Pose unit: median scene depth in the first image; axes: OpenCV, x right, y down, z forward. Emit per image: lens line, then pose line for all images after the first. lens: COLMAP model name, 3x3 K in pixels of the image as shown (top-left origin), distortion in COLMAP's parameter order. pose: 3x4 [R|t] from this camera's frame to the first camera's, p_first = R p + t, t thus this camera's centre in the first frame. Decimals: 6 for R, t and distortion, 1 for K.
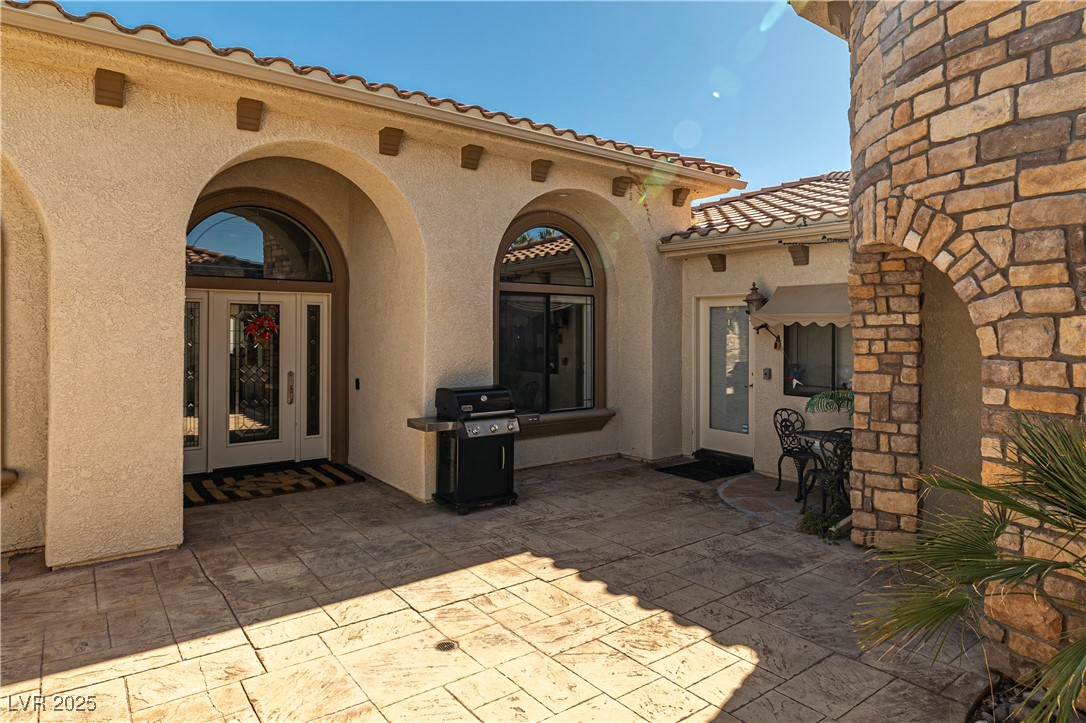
lens RADIAL K [[644.9, 0, 555.1], [0, 644.9, 328.3], [0, 0, 1]] dist [0.004808, 0.001917]
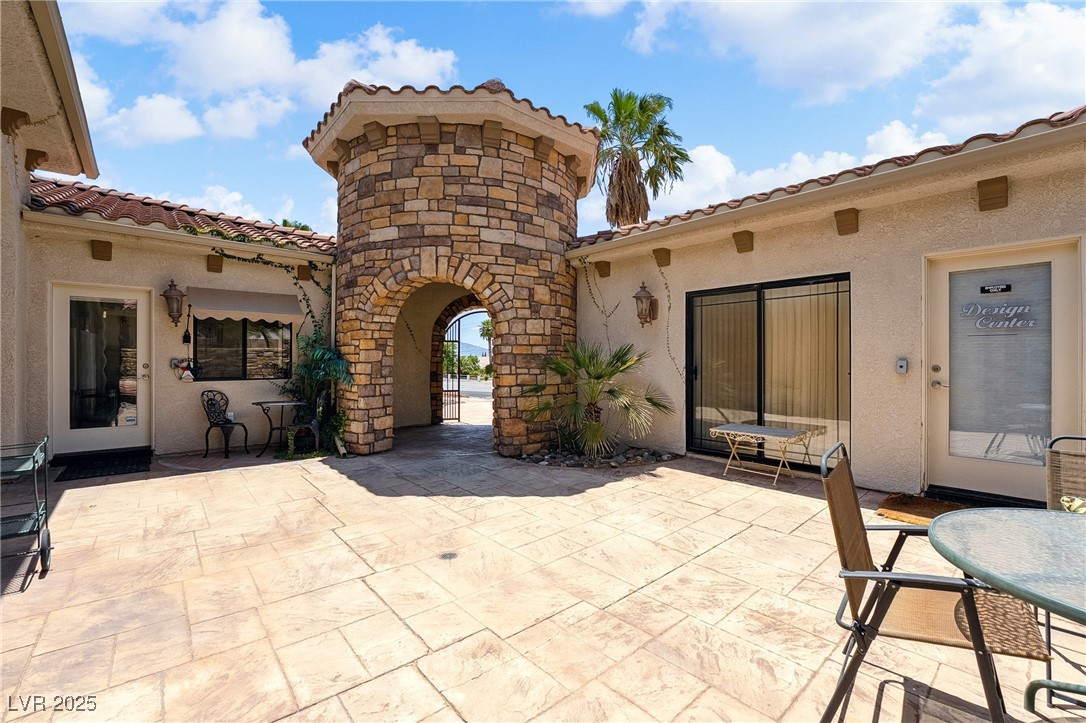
lens RADIAL K [[450.3, 0, 548.9], [0, 450.3, 359.2], [0, 0, 1]] dist [-0.003880, -0.000202]
pose [[-0.068040, 0.000921, 0.997682, -0.949913], [-0.001248, 0.999999, -0.001009, 0.125504], [-0.997682, -0.001314, -0.068039, 0.826373]]
